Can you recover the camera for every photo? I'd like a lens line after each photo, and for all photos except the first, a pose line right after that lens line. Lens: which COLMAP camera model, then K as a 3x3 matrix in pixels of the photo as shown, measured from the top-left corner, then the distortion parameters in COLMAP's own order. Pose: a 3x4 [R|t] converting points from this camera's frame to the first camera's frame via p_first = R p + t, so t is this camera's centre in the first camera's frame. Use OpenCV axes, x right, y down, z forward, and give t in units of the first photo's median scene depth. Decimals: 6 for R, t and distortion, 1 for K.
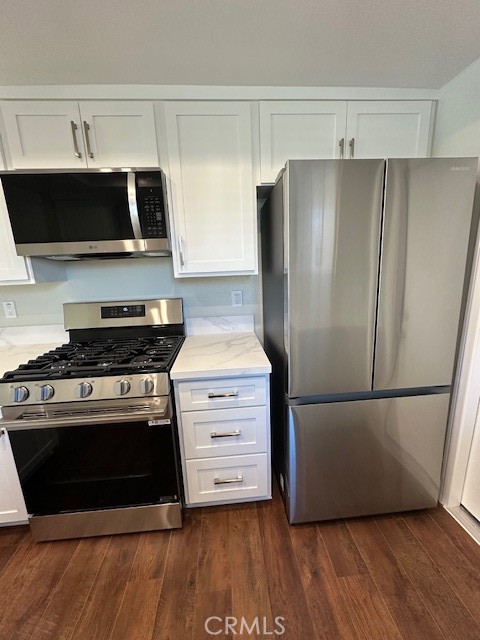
lens RADIAL K [[255.7, 0, 240.0], [0, 255.7, 320.0], [0, 0, 1]] dist [-0.002741, 0.000318]
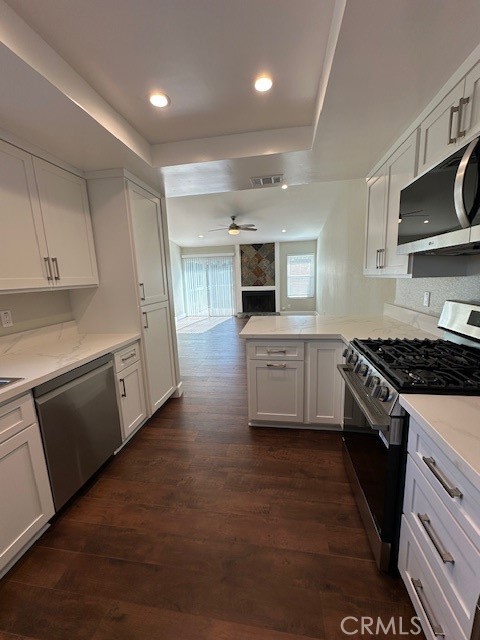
lens RADIAL K [[255.7, 0, 240.0], [0, 255.7, 320.0], [0, 0, 1]] dist [-0.002741, 0.000318]
pose [[-0.232215, 0.212702, -0.949123, 0.529114], [-0.154259, 0.955393, 0.251849, -0.141087], [0.960354, 0.204894, -0.189046, 0.551856]]
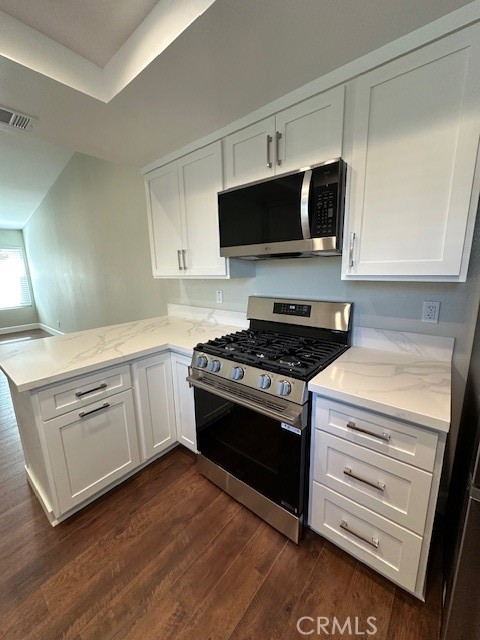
lens RADIAL K [[255.7, 0, 240.0], [0, 255.7, 320.0], [0, 0, 1]] dist [-0.002741, 0.000318]
pose [[0.723162, 0.160278, -0.671824, 0.121274], [-0.148303, 0.986048, 0.075607, -0.047921], [0.674568, 0.044957, 0.736842, 0.123278]]
